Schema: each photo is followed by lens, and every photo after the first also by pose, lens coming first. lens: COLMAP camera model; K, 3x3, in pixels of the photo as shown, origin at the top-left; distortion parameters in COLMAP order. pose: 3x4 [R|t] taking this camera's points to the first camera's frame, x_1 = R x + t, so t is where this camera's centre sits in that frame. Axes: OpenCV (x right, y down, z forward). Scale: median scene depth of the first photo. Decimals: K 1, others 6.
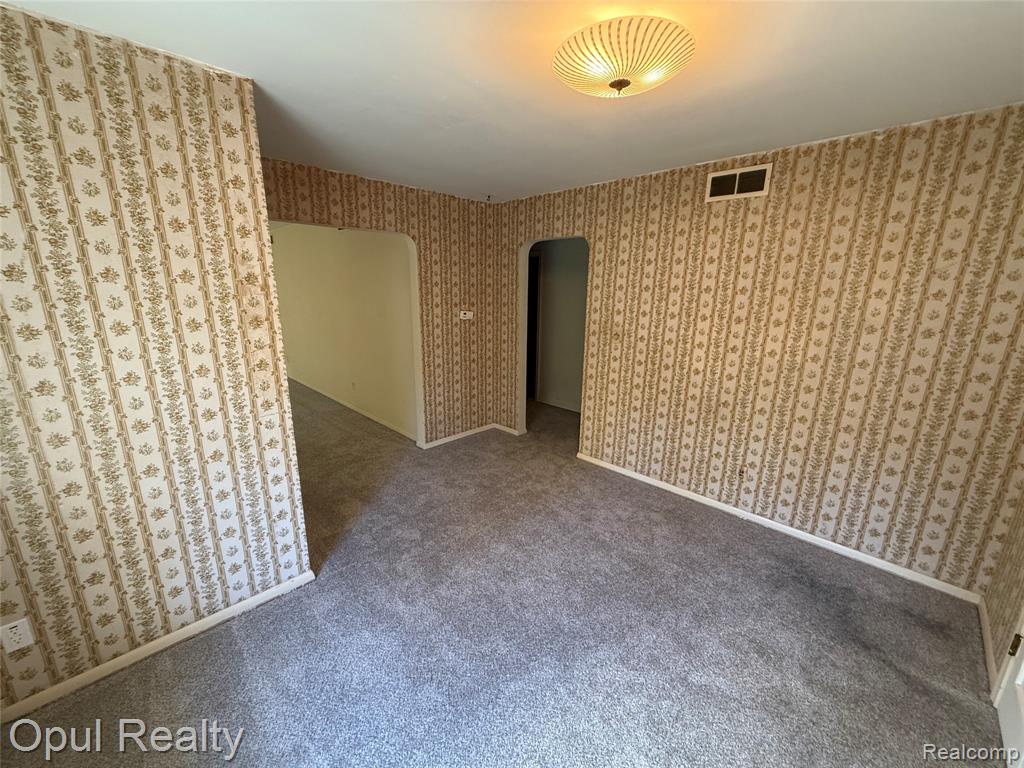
lens RADIAL K [[406.0, 0, 509.0], [0, 406.0, 386.2], [0, 0, 1]] dist [-0.000748, -0.000084]
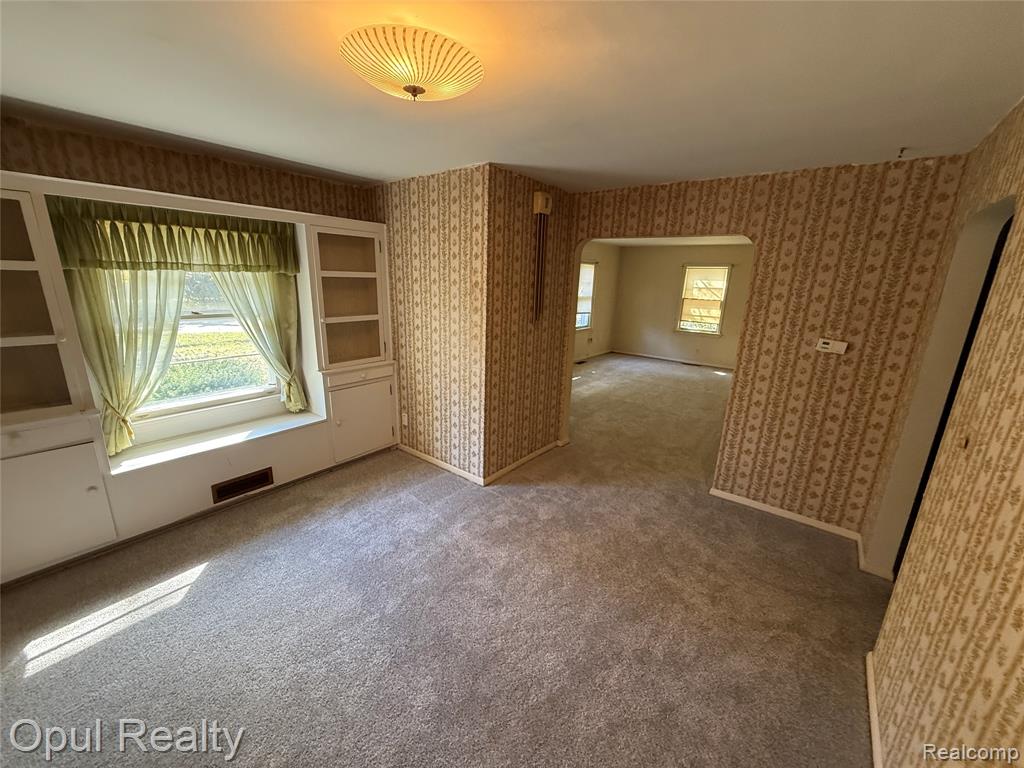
lens RADIAL K [[406.0, 0, 509.0], [0, 406.0, 386.2], [0, 0, 1]] dist [-0.000748, -0.000084]
pose [[0.126199, 0.253514, -0.959064, 0.976792], [-0.268758, 0.939374, 0.212945, -0.236550], [0.954905, 0.230883, 0.186682, 0.822928]]
